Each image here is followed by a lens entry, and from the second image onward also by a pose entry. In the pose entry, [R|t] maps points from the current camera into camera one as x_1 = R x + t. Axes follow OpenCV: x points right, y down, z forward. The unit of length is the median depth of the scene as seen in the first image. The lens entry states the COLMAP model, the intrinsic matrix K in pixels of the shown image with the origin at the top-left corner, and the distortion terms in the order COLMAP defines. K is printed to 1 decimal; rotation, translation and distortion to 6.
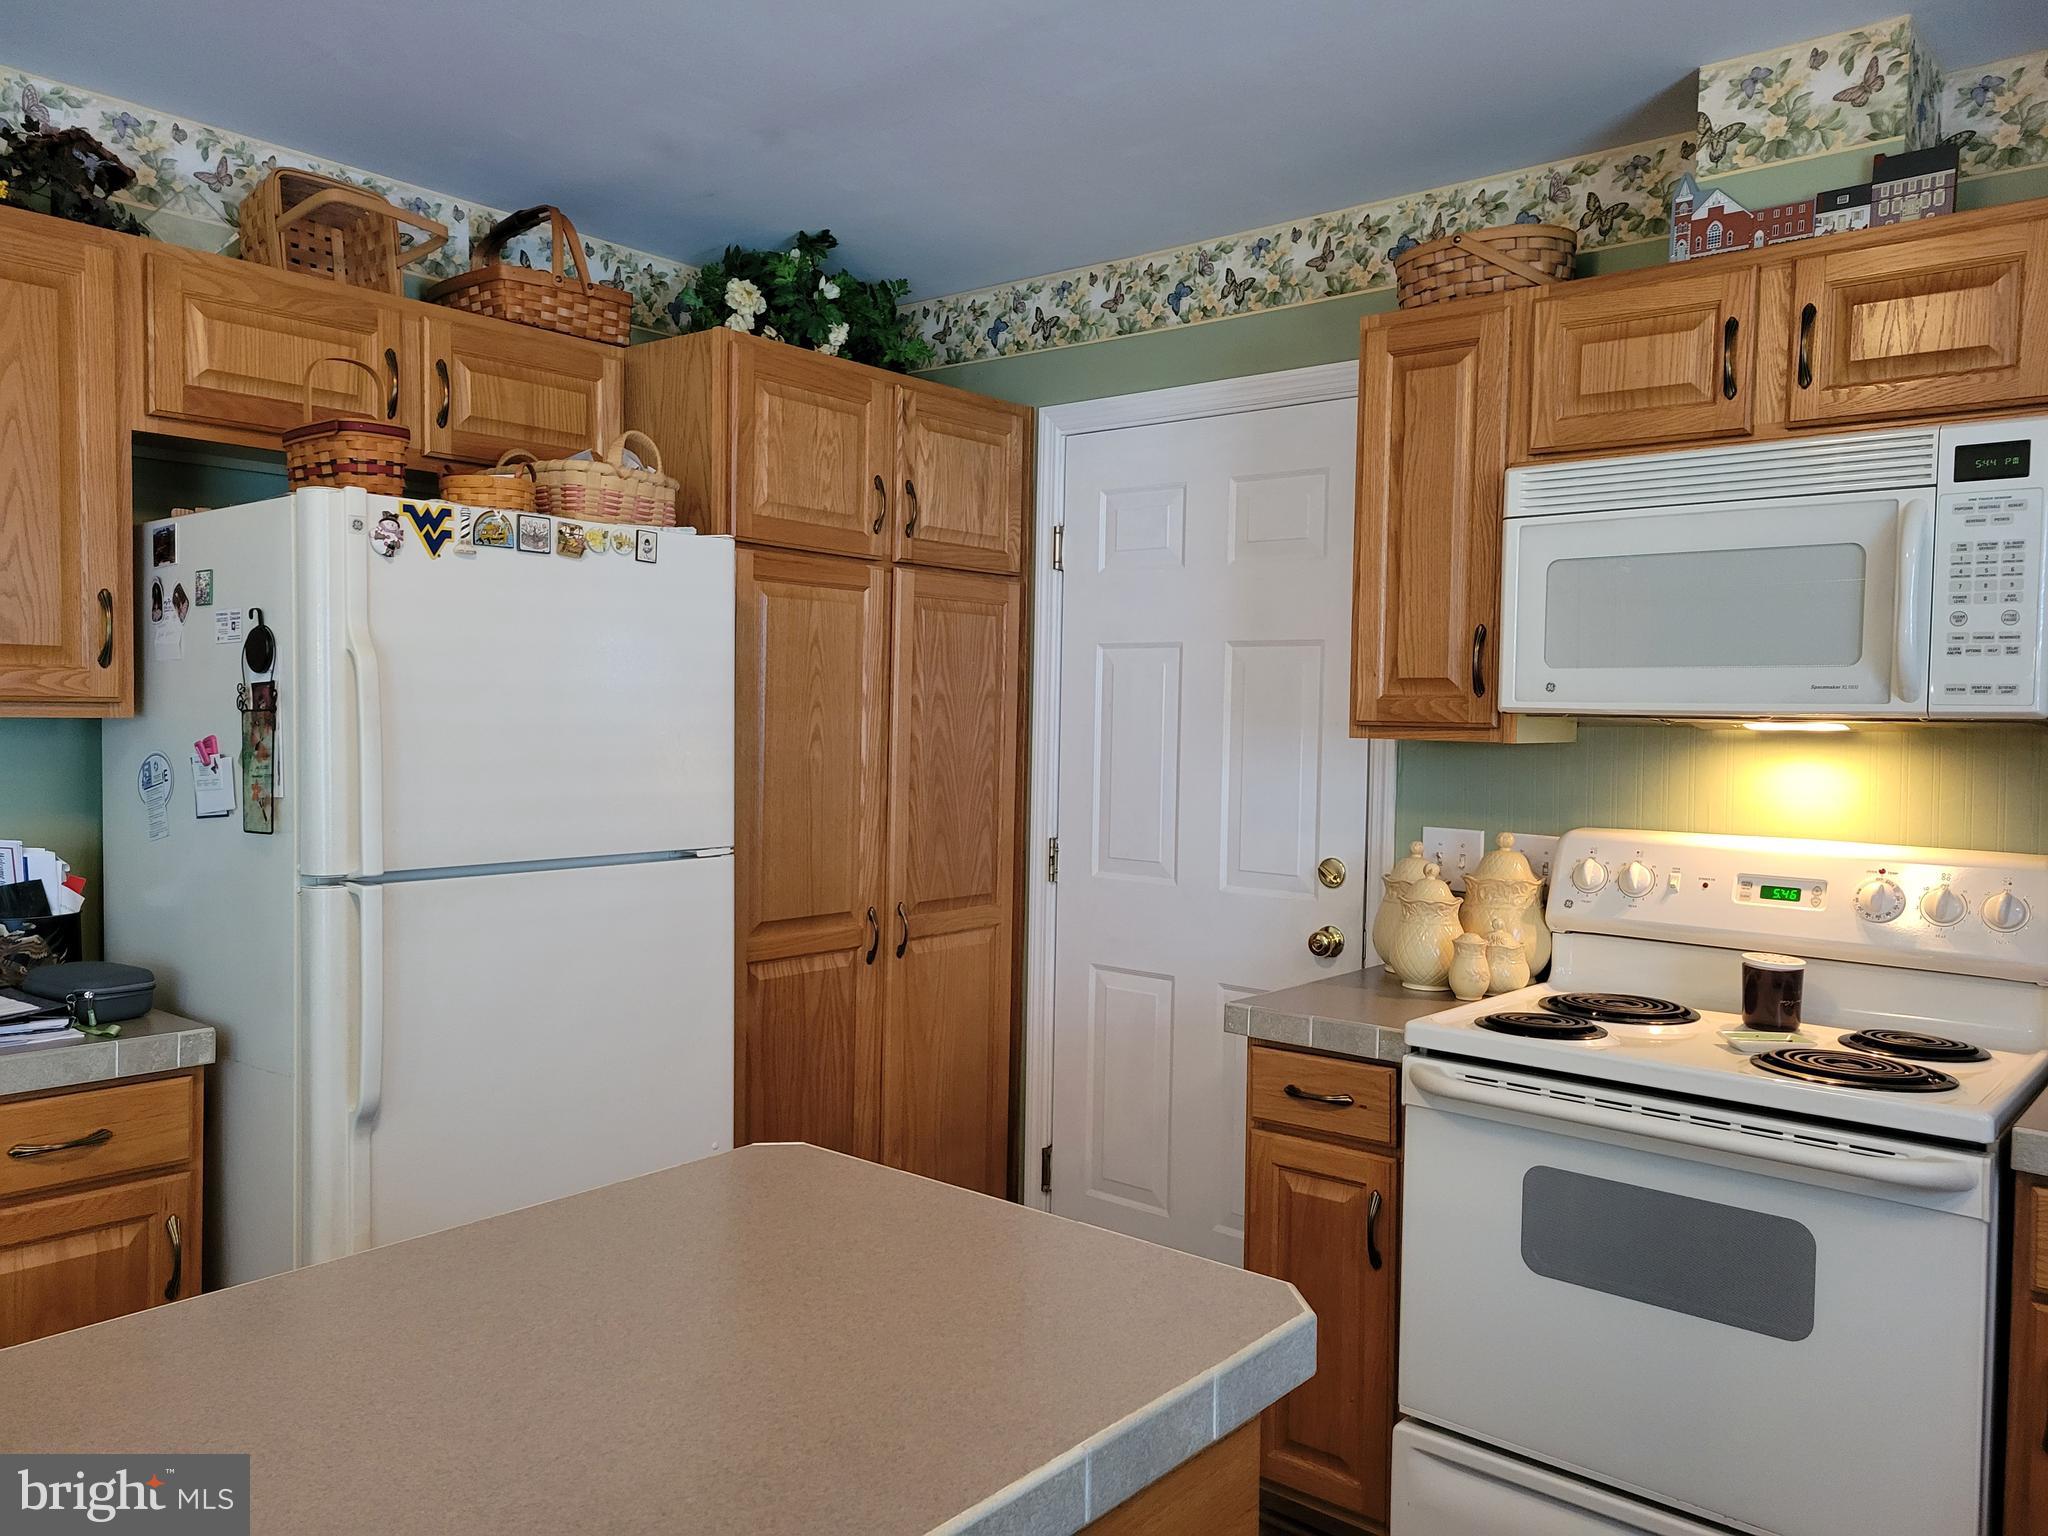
lens RADIAL K [[1515.9, 0, 1024.5], [0, 1515.9, 774.1], [0, 0, 1]] dist [0.045111, -0.016375]
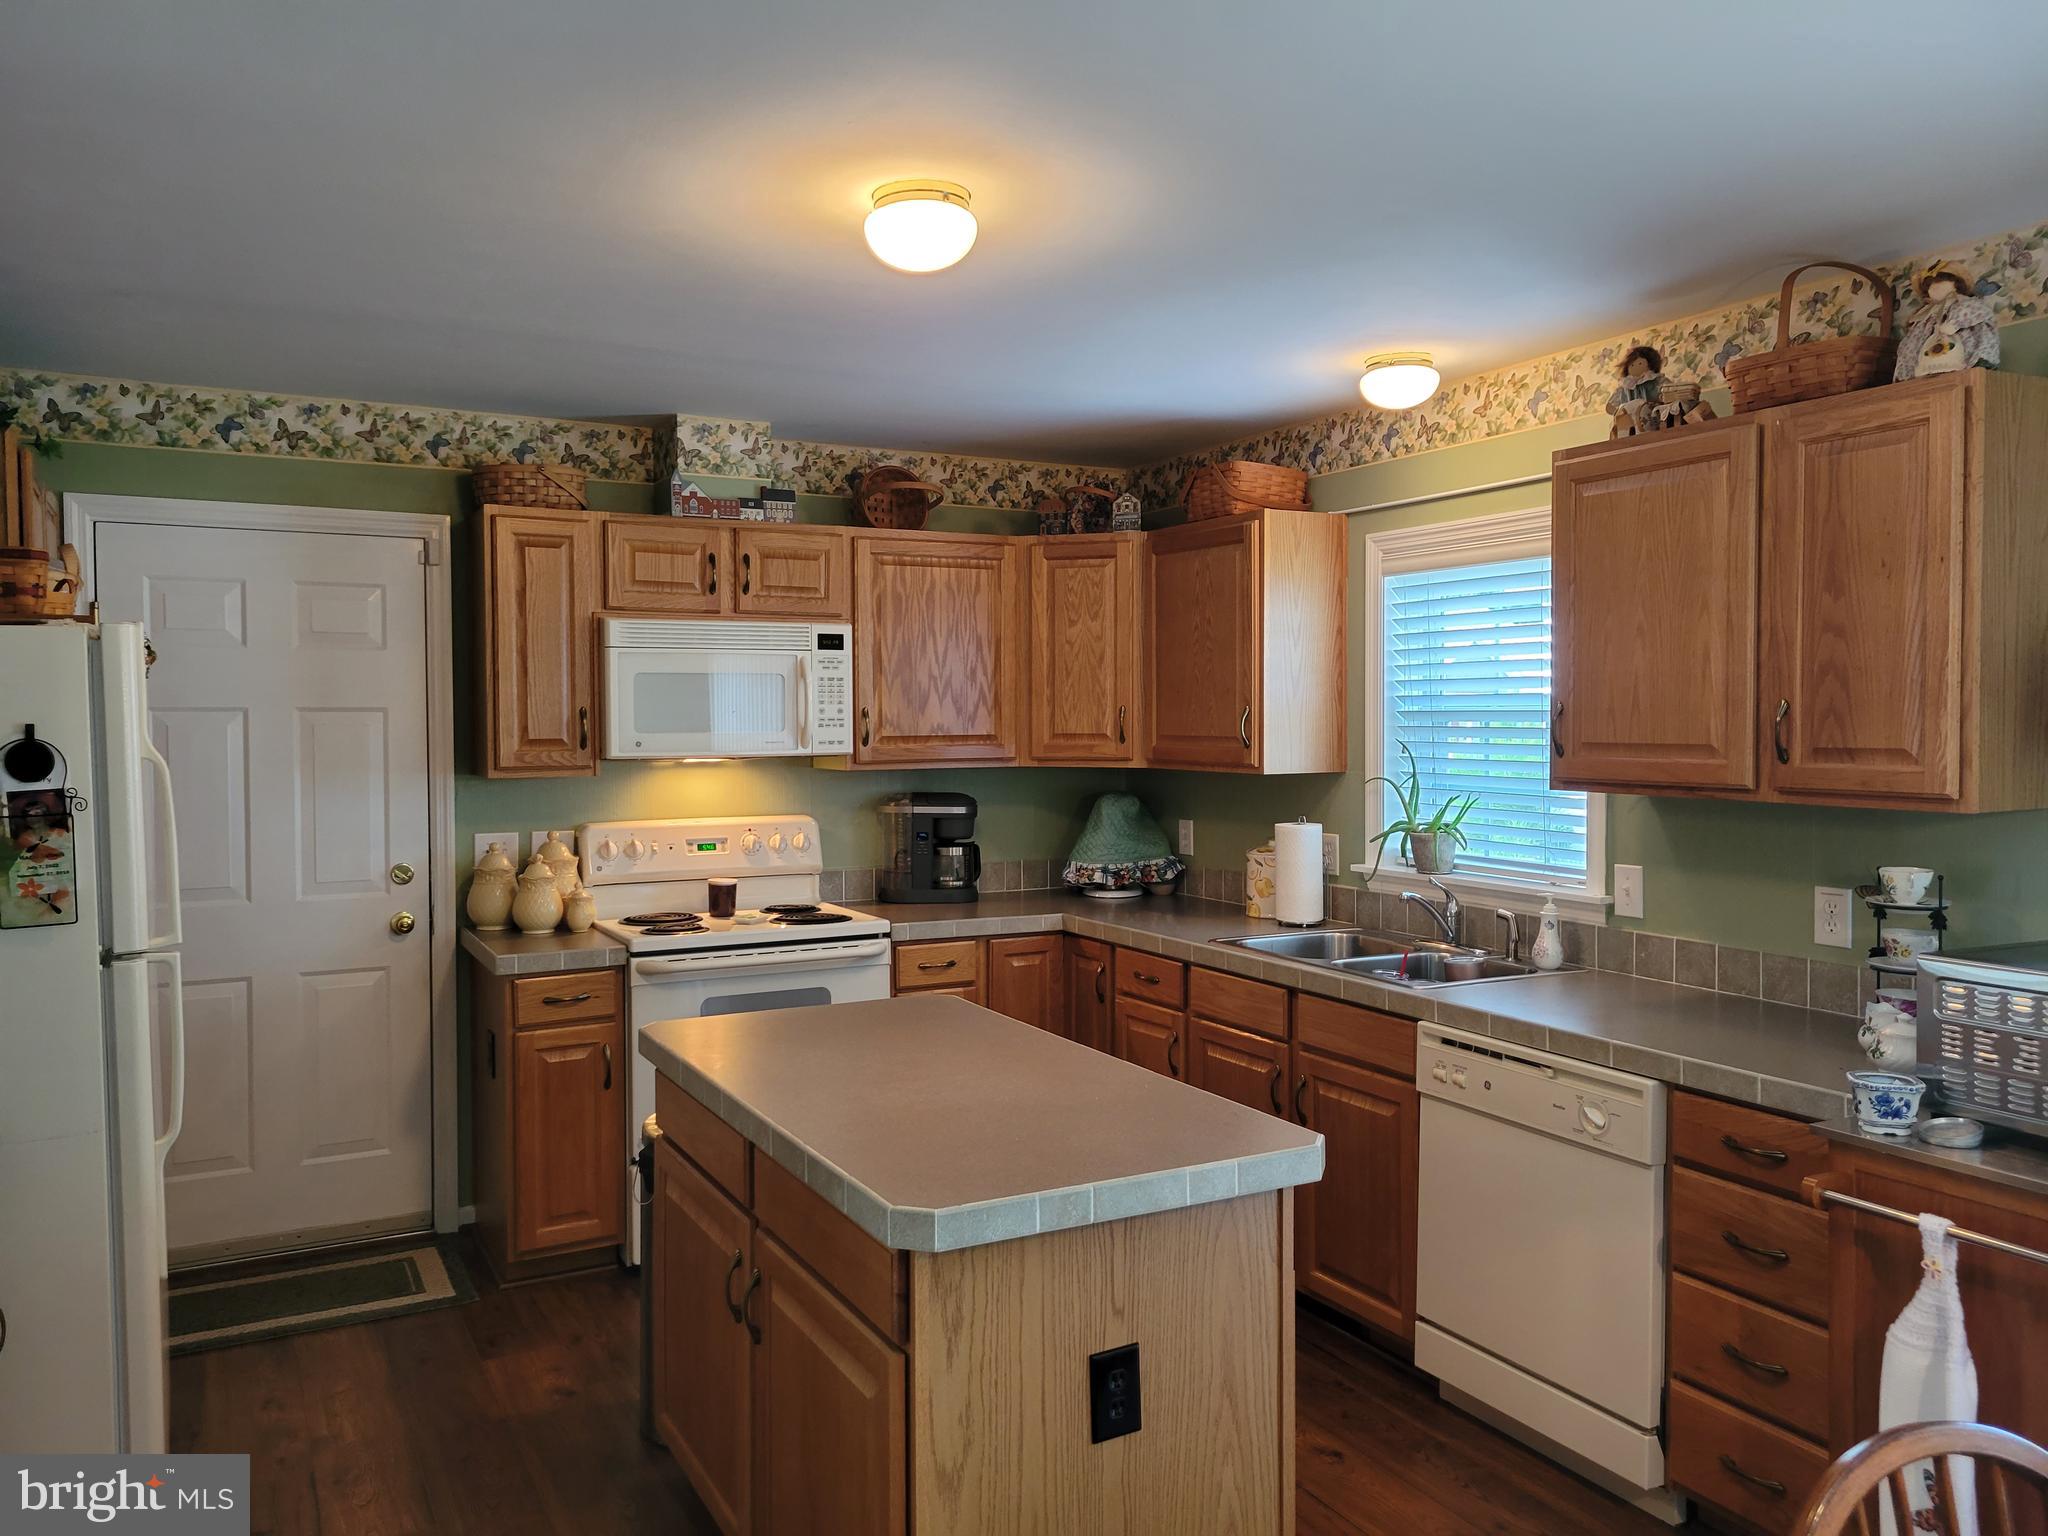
lens RADIAL K [[1515.9, 0, 1006.9], [0, 1515.9, 771.9], [0, 0, 1]] dist [0.045111, -0.016375]
pose [[0.378841, -0.054975, 0.923828, -1.117621], [0.048462, 0.998043, 0.039518, -0.073124], [-0.924192, 0.029799, 0.380763, -0.068408]]
